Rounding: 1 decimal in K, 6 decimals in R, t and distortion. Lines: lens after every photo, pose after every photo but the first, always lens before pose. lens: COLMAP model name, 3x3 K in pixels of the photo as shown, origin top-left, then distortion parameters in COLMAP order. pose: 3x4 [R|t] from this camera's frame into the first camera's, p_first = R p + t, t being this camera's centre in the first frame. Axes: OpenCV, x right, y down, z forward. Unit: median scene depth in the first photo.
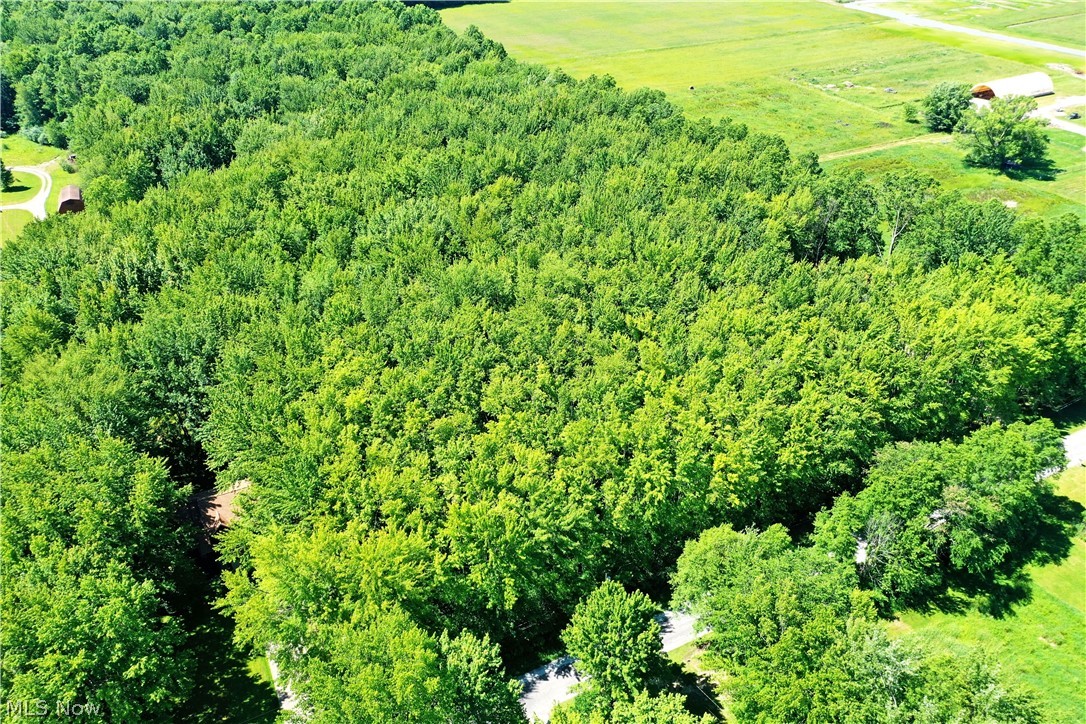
lens RADIAL K [[872.2, 0, 542.6], [0, 872.2, 363.1], [0, 0, 1]] dist [0.030171, 0.002226]
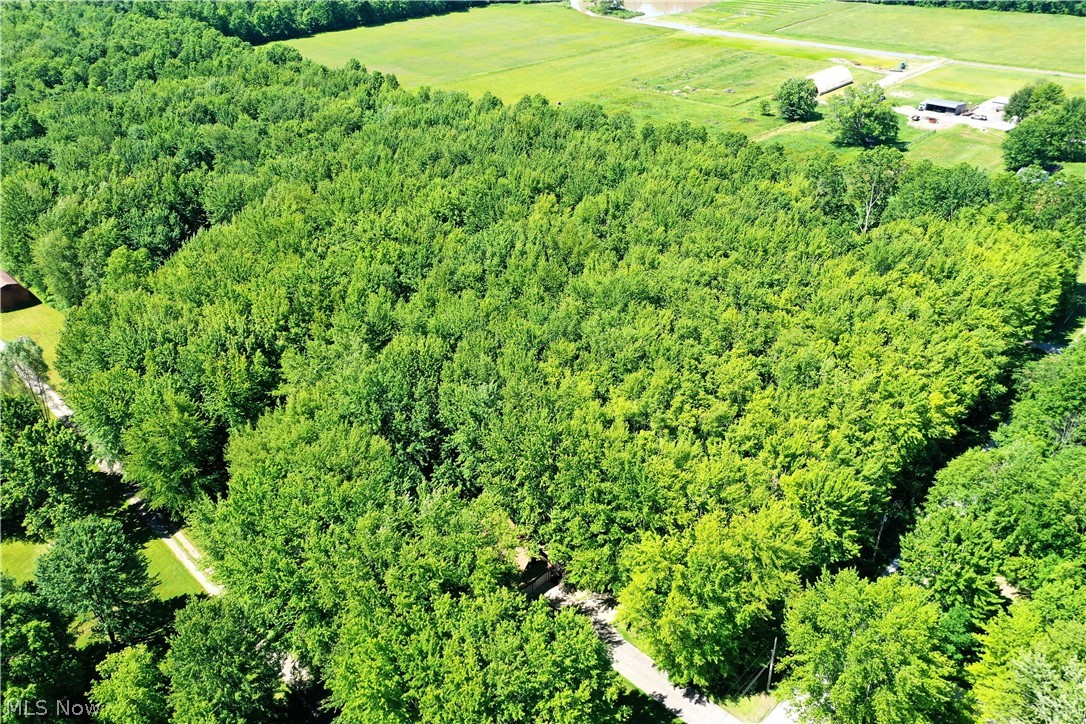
lens RADIAL K [[872.2, 0, 543.4], [0, 872.2, 361.8], [0, 0, 1]] dist [0.030171, 0.002226]
pose [[0.942275, -0.171683, 0.287476, -0.281085], [0.179658, 0.983728, -0.001384, -0.012959], [-0.282561, 0.052952, 0.957787, 0.014484]]
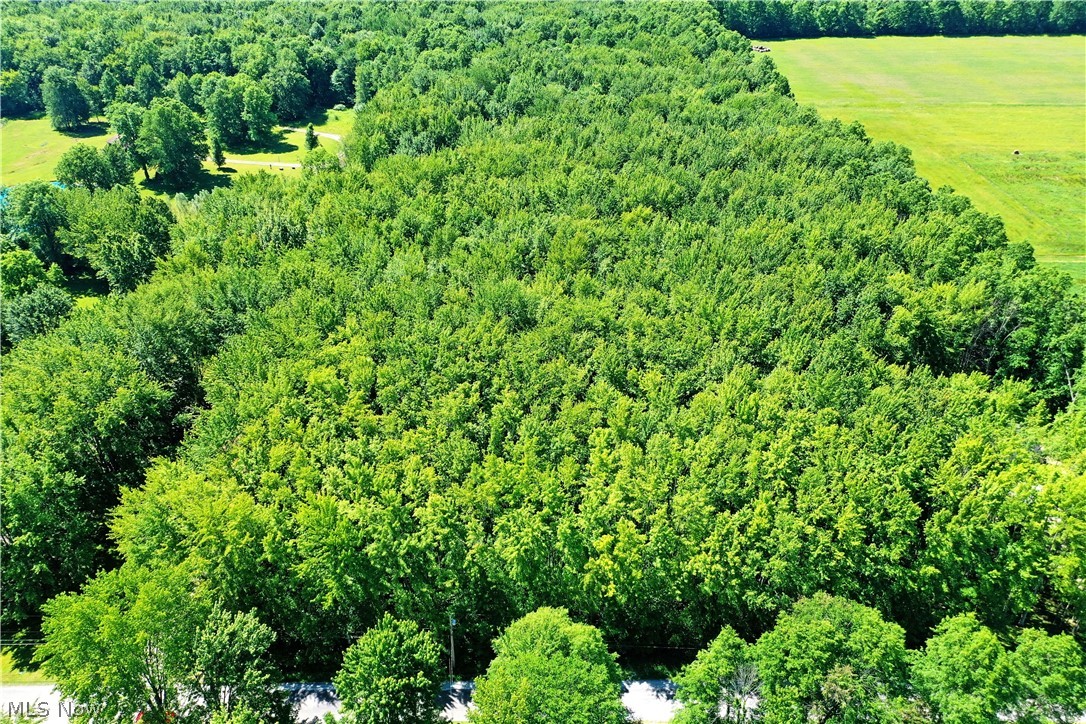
lens RADIAL K [[872.2, 0, 541.3], [0, 872.2, 360.8], [0, 0, 1]] dist [0.030171, 0.002226]
pose [[0.884867, 0.240989, -0.398667, 0.210438], [-0.250773, 0.967632, 0.028316, -0.035674], [0.392587, 0.074919, 0.916658, 0.063027]]
